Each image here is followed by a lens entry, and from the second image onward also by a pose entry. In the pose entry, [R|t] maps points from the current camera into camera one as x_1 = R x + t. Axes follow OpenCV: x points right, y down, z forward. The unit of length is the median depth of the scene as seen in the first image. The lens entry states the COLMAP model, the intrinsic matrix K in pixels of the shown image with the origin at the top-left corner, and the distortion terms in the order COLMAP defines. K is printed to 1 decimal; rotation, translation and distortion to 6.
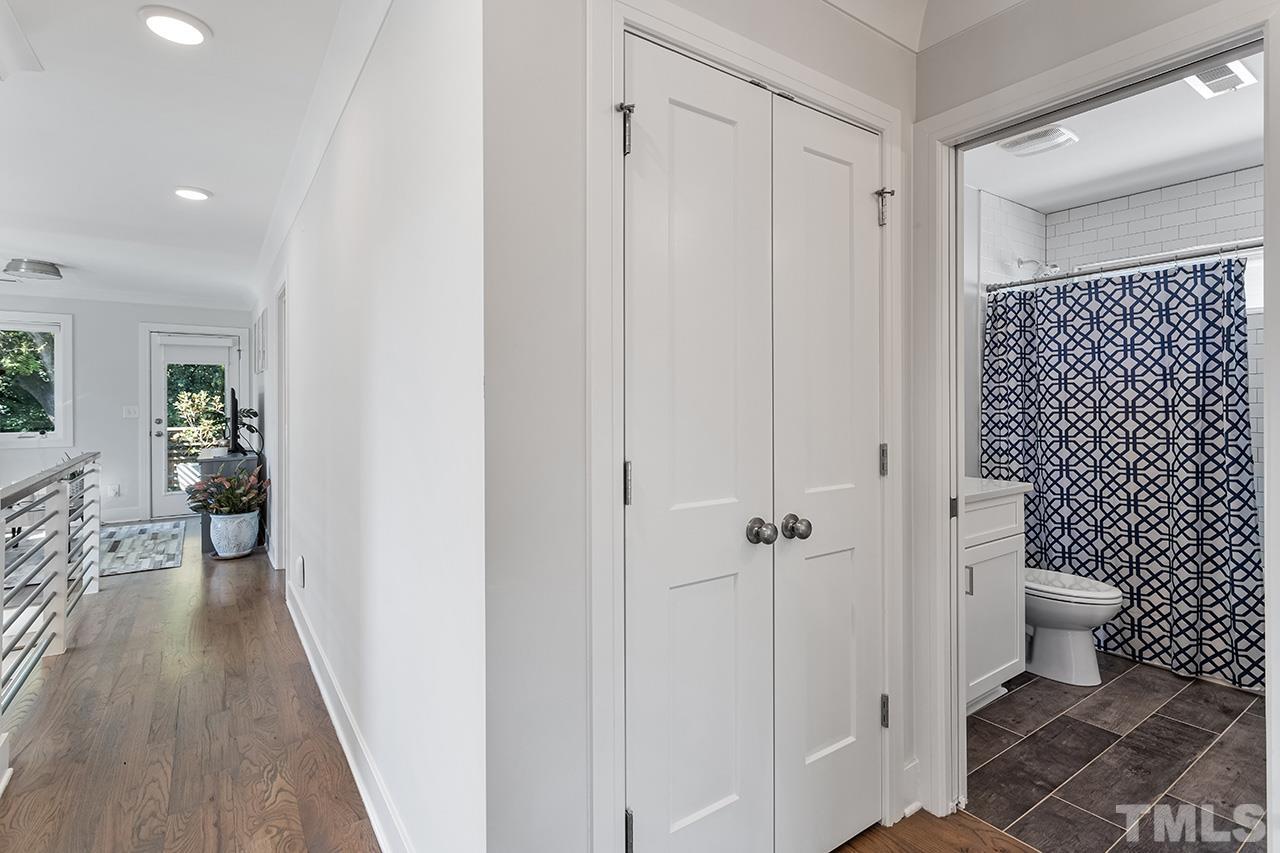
lens RADIAL K [[620.9, 0, 638.3], [0, 620.9, 413.1], [0, 0, 1]] dist [-0.000484, 0.000078]
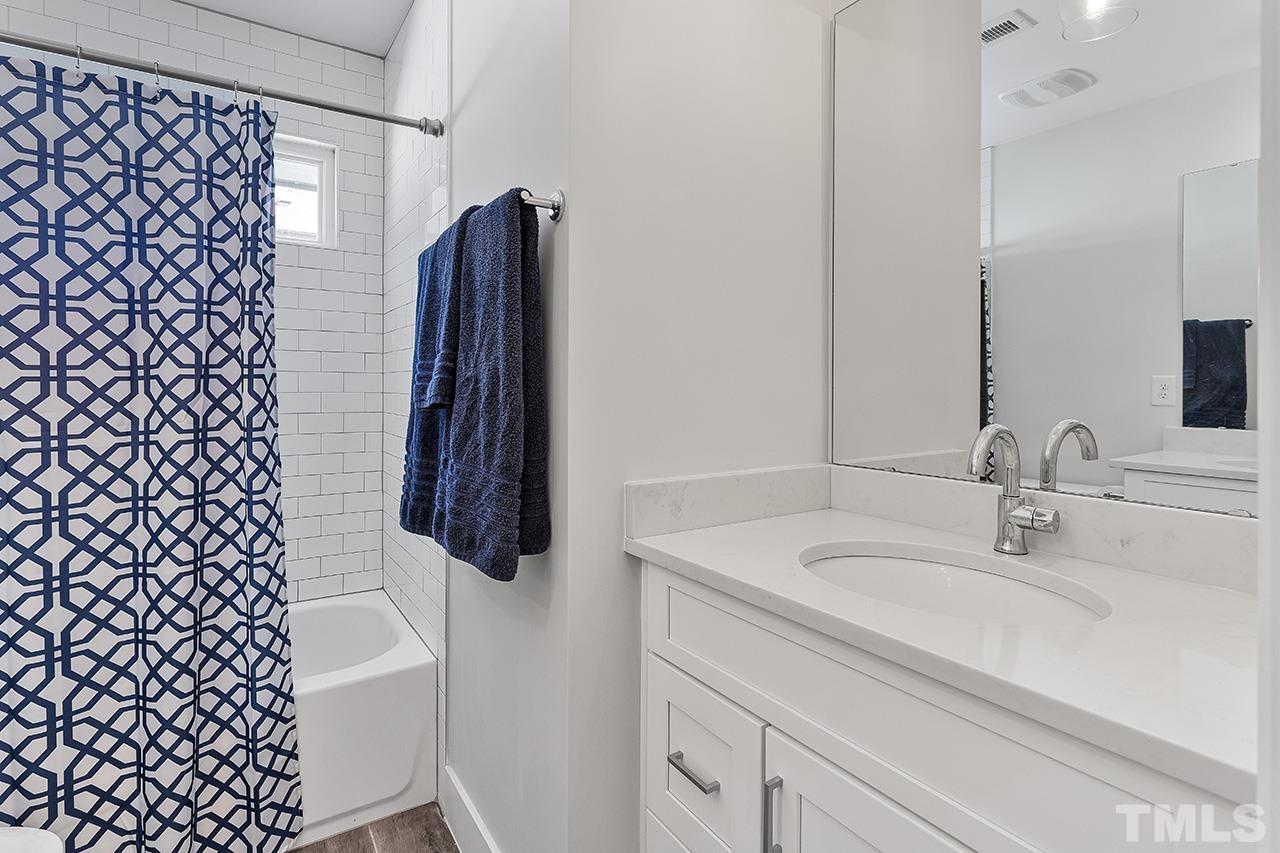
lens RADIAL K [[620.9, 0, 623.2], [0, 620.9, 379.8], [0, 0, 1]] dist [-0.000484, 0.000078]
pose [[0.041910, 0.013320, 0.999033, 0.385149], [0.007467, 0.999879, -0.013644, 0.008371], [-0.999093, 0.008032, 0.041805, 0.601497]]
